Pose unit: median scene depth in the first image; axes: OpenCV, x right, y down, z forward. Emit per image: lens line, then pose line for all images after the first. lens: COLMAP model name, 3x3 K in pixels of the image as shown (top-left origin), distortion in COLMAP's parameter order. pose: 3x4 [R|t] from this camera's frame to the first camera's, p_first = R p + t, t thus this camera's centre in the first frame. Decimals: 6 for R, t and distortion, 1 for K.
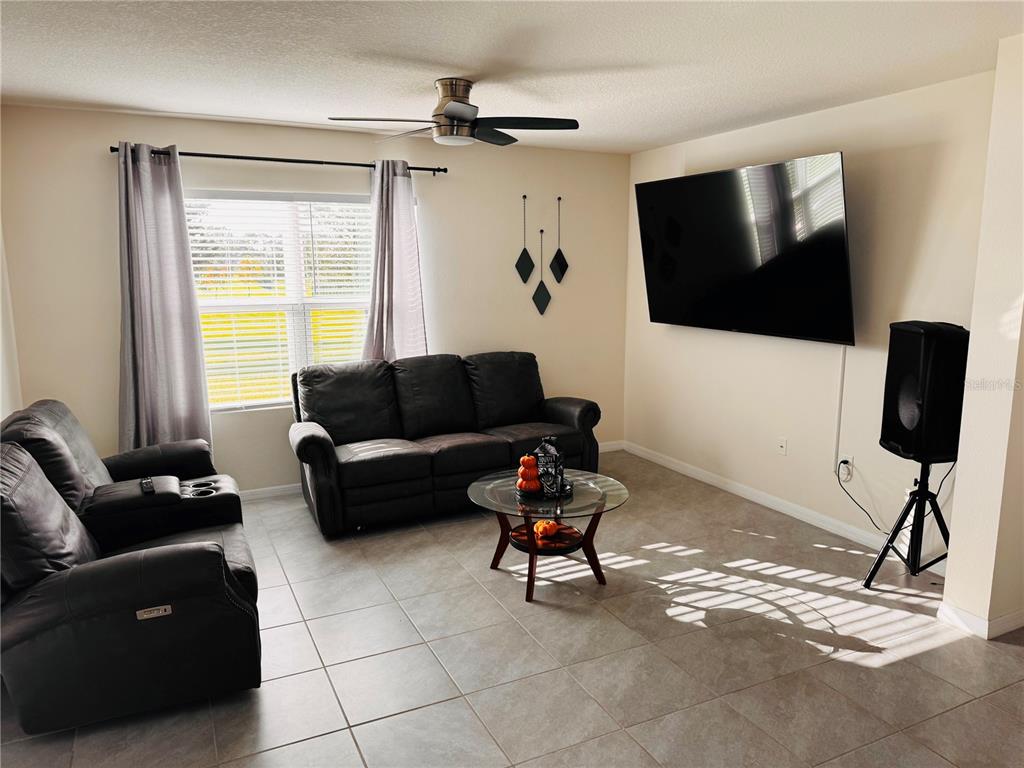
lens RADIAL K [[734.8, 0, 517.3], [0, 734.8, 382.5], [0, 0, 1]] dist [0.042645, -0.050920]
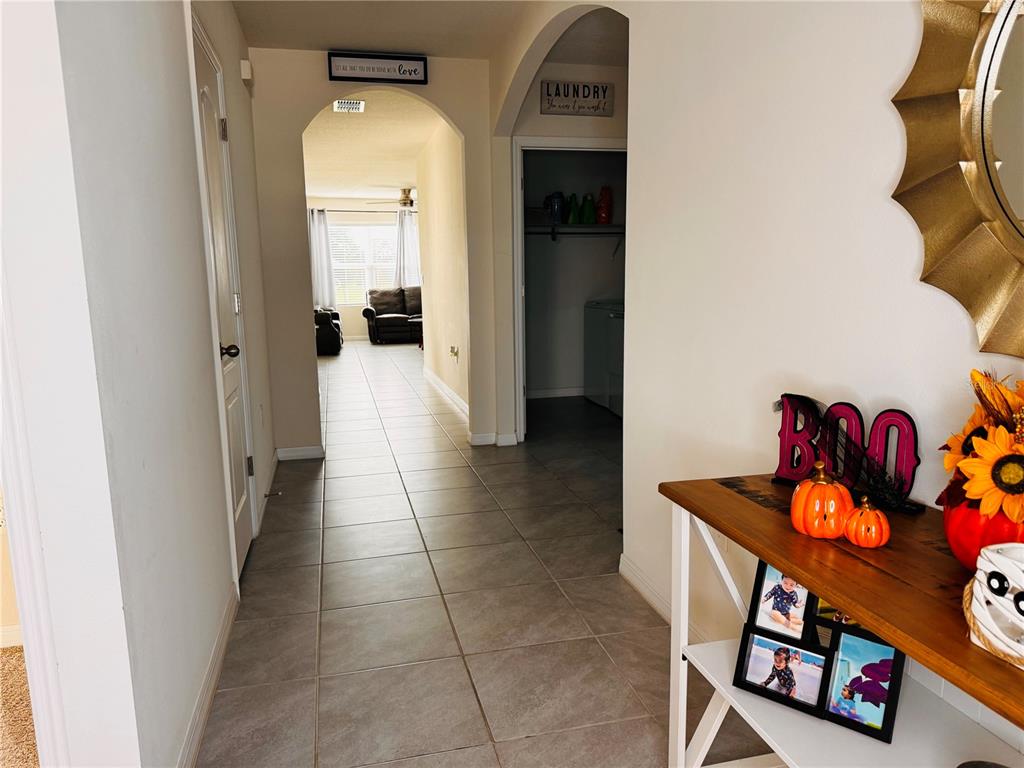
lens RADIAL K [[712.2, 0, 486.3], [0, 712.2, 365.5], [0, 0, 1]] dist [0.292494, -0.000302]
pose [[0.972300, 0.019960, -0.232882, 0.726473], [-0.025446, 0.999464, -0.020575, 0.297866], [0.232347, 0.025931, 0.972287, -1.419720]]
